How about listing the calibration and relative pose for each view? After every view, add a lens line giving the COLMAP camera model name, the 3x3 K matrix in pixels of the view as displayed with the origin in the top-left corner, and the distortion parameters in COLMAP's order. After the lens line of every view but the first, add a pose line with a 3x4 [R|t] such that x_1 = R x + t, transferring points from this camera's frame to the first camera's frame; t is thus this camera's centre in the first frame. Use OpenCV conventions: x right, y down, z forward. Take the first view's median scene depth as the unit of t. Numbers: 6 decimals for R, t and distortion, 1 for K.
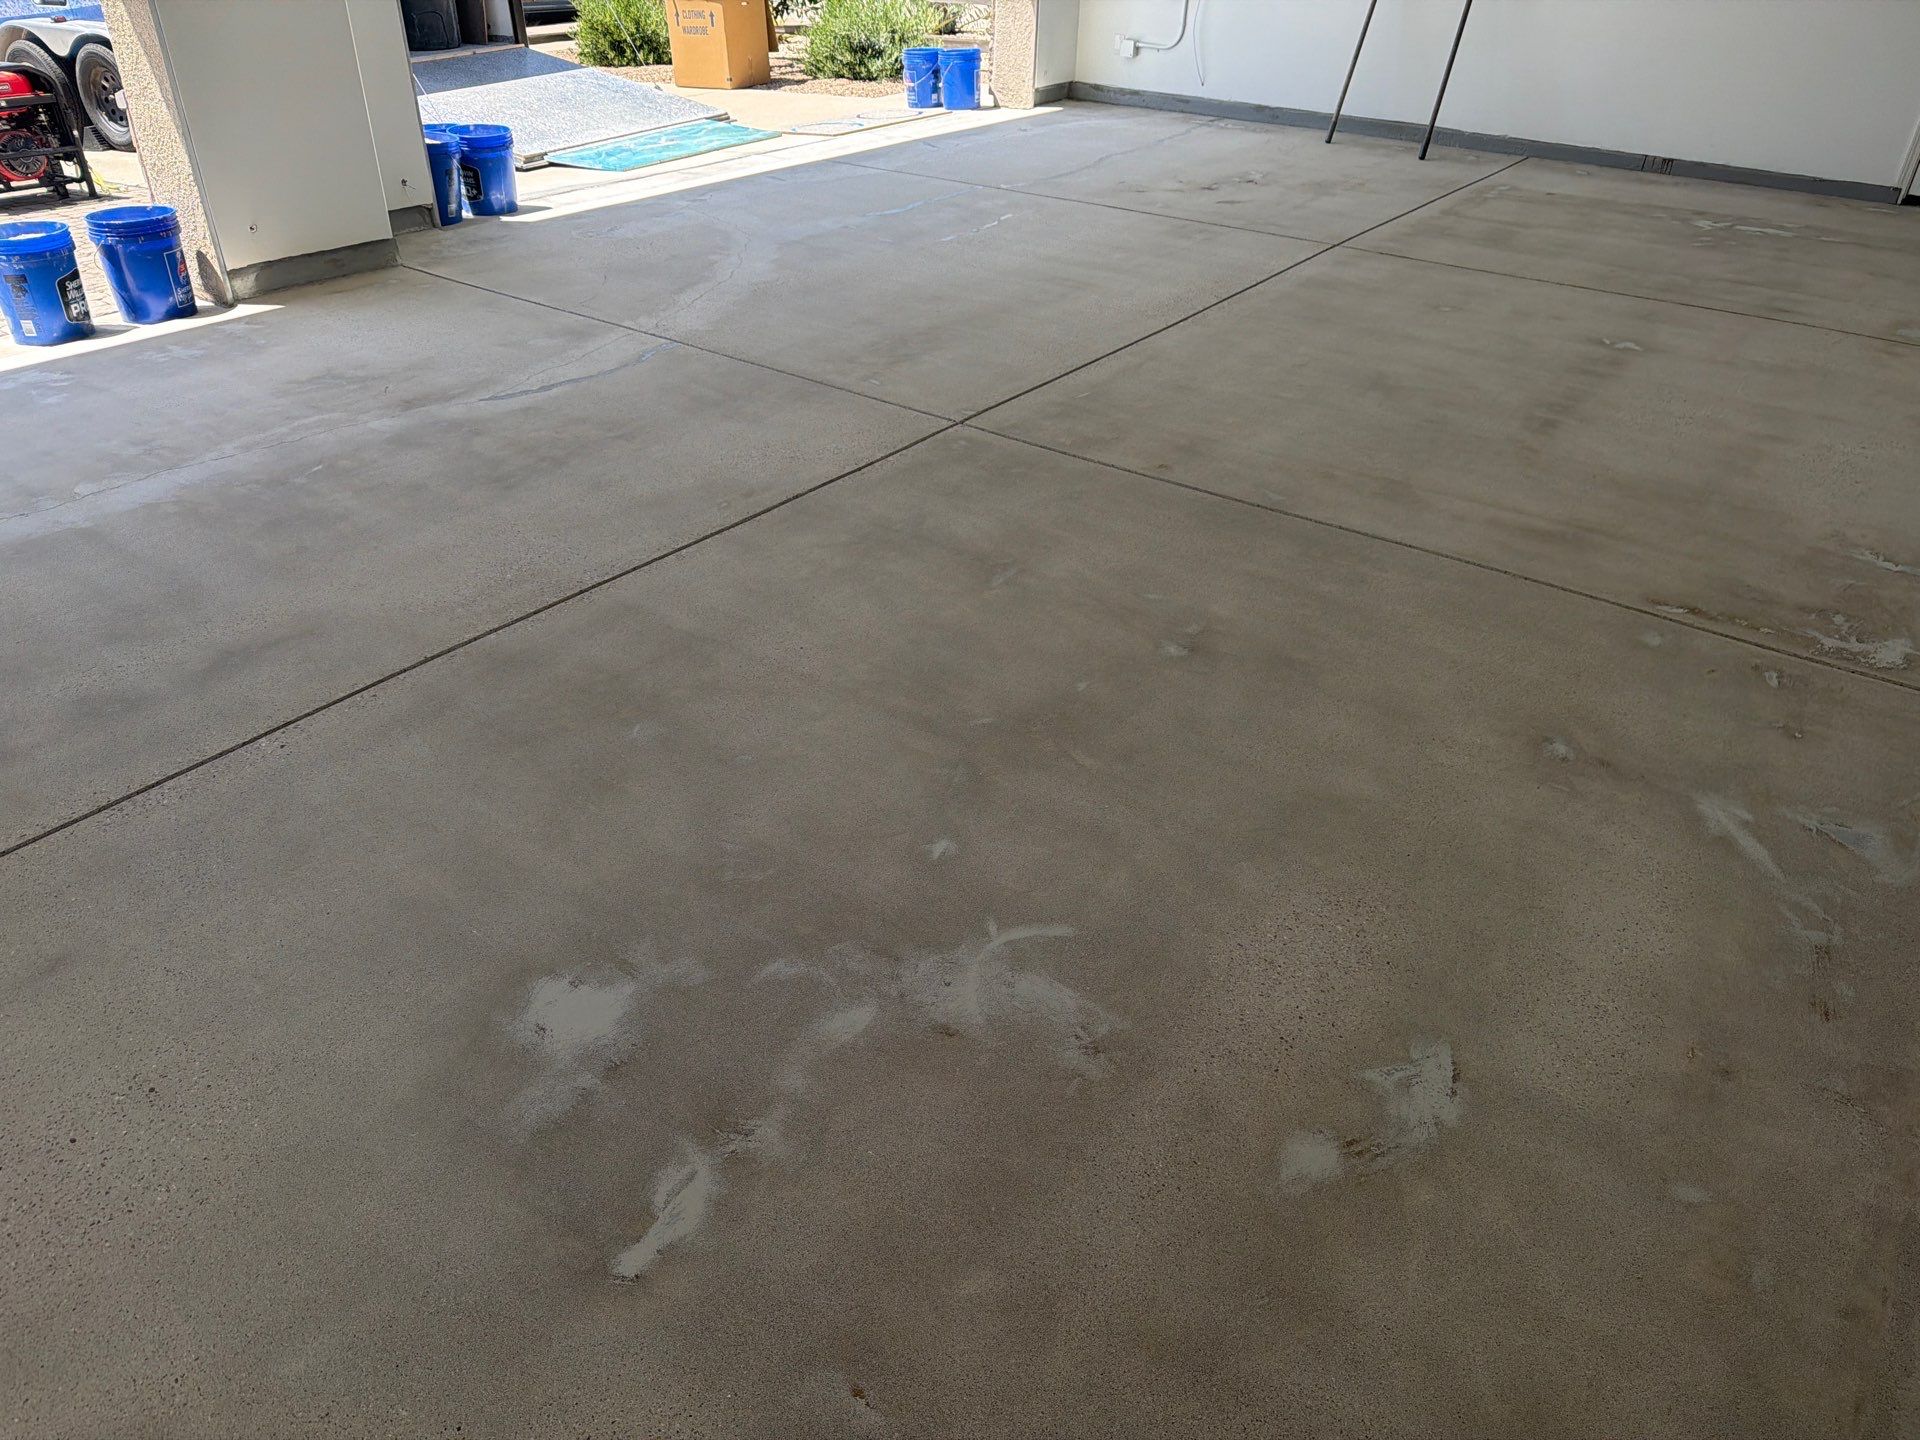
lens RADIAL K [[1334.2, 0, 965.2], [0, 1334.2, 719.6], [0, 0, 1]] dist [0.112070, -0.156595]
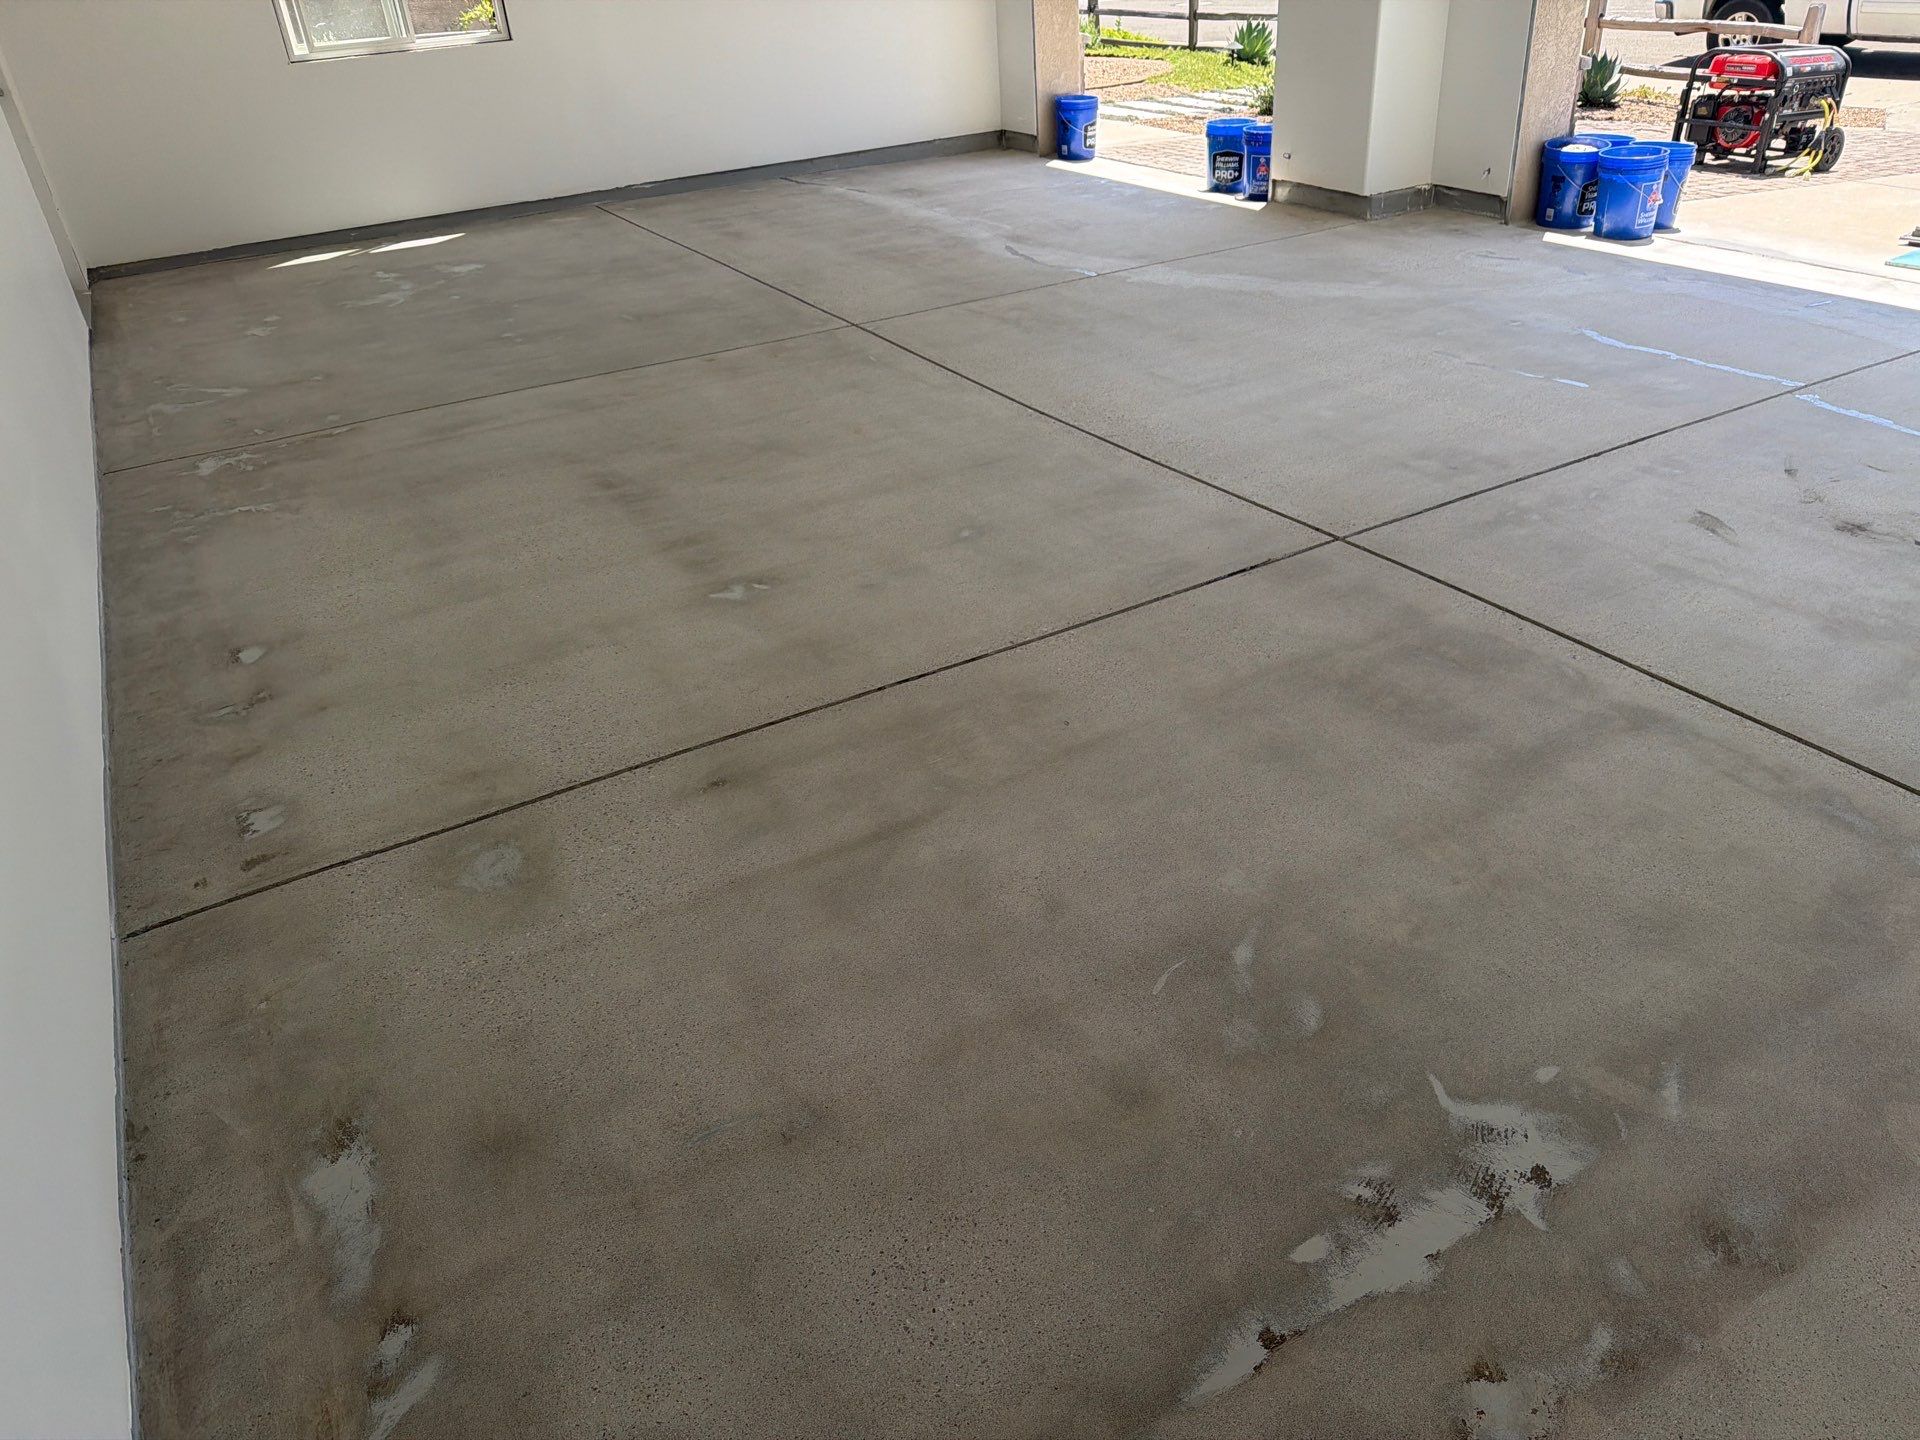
lens RADIAL K [[1334.2, 0, 965.2], [0, 1334.2, 719.6], [0, 0, 1]] dist [0.112070, -0.156595]
pose [[-0.388842, 0.481401, -0.785528, 1.333777], [-0.452204, 0.643129, 0.617978, -0.940767], [0.802691, 0.595515, -0.032384, 1.504753]]
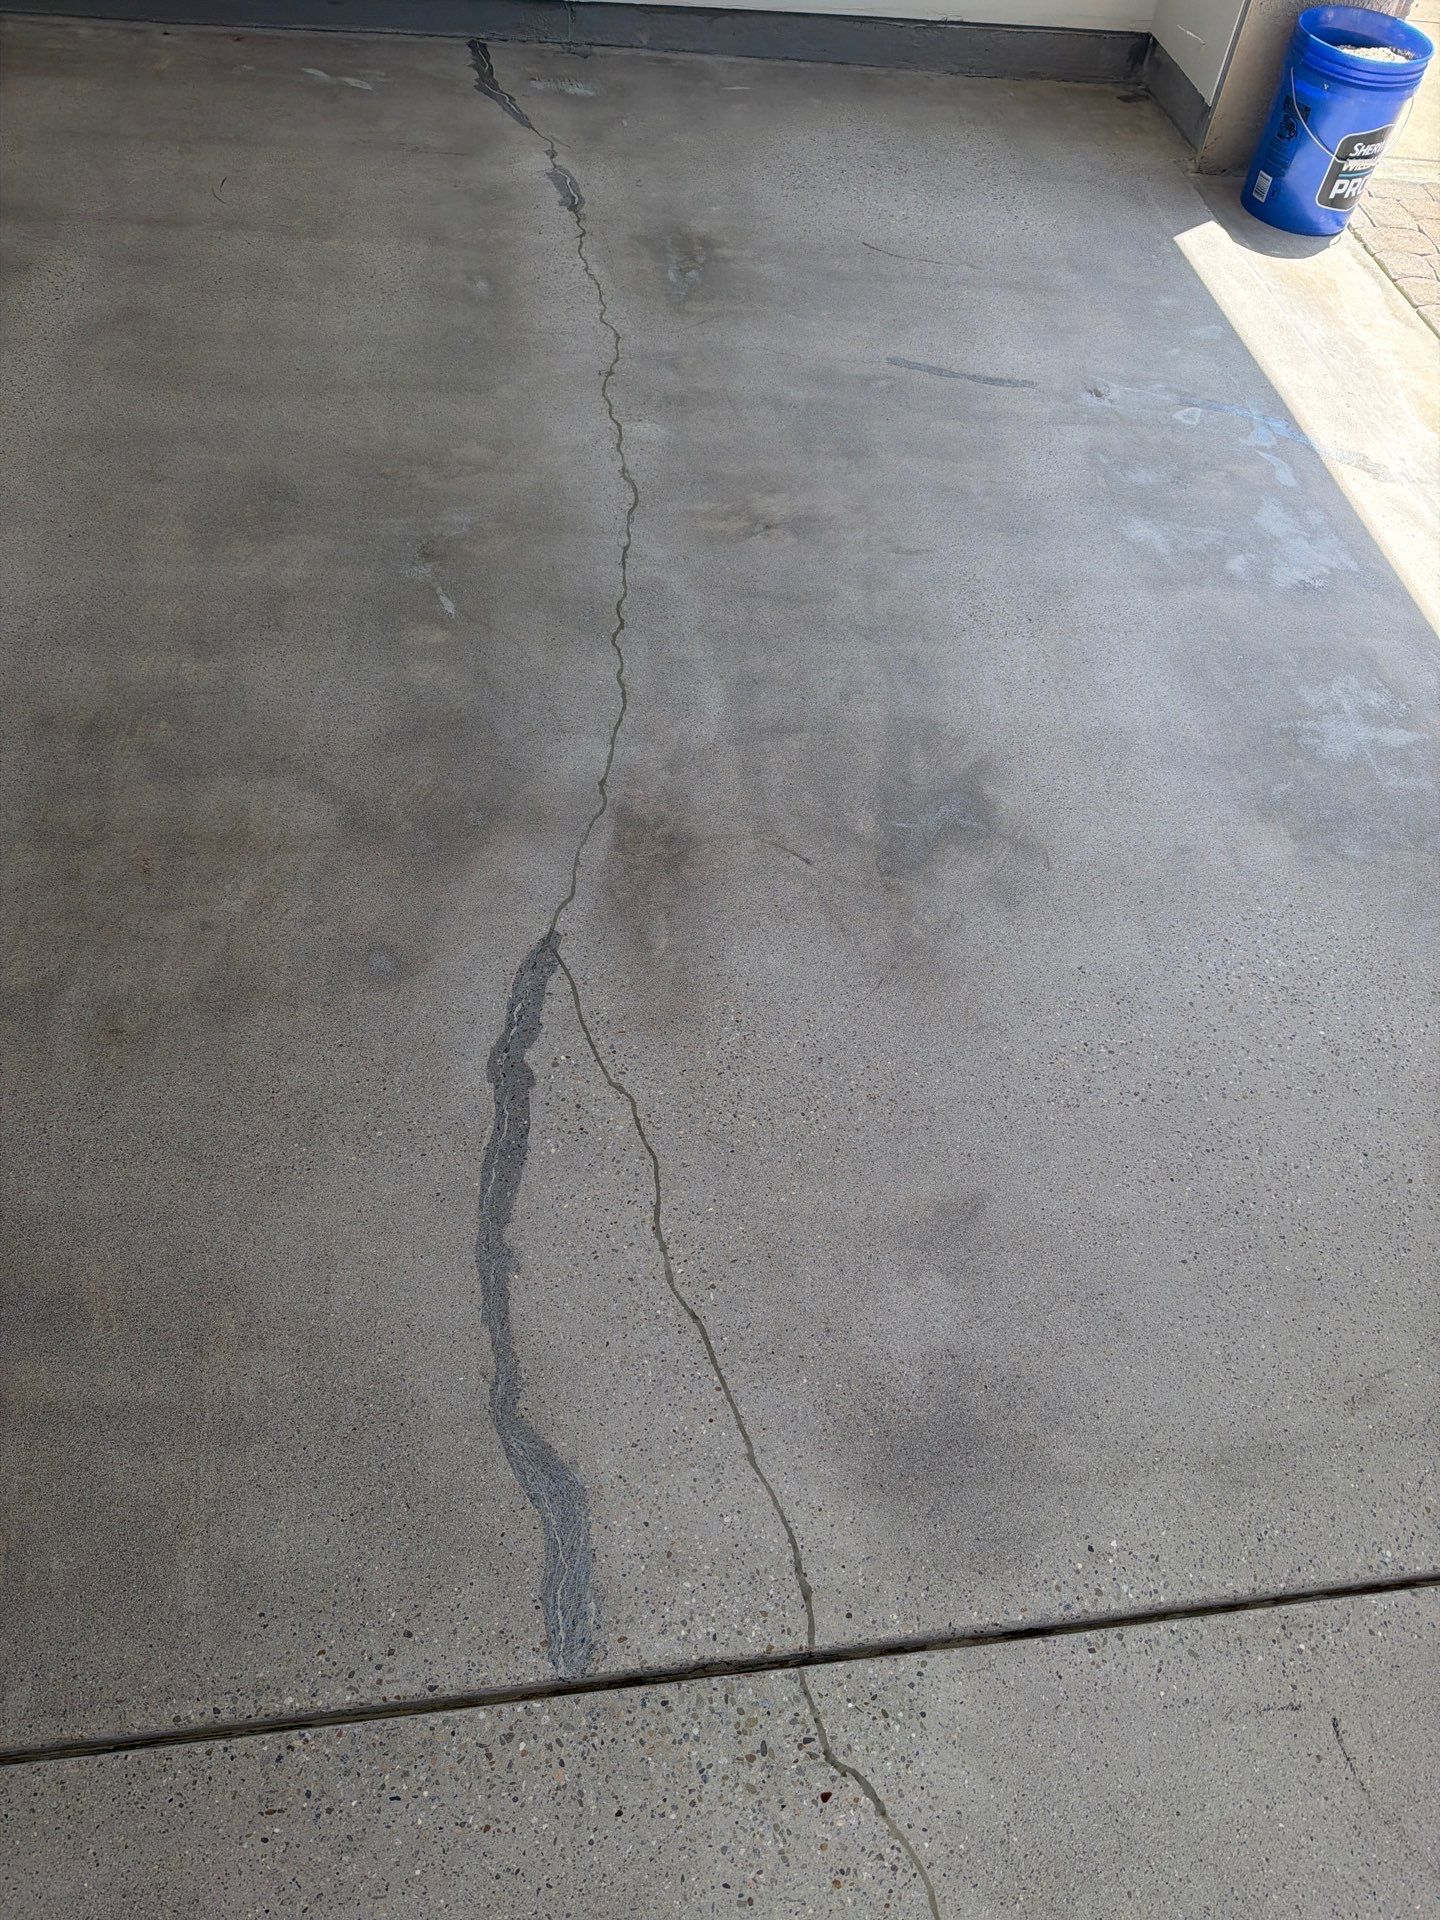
lens RADIAL K [[1334.2, 0, 720.0], [0, 1334.2, 960.0], [0, 0, 1]] dist [0.112070, -0.156595]
pose [[-0.710458, 0.504801, -0.490331, -0.221159], [-0.463676, 0.188357, 0.865752, -0.660820], [0.529390, 0.842435, 0.100244, 1.108361]]
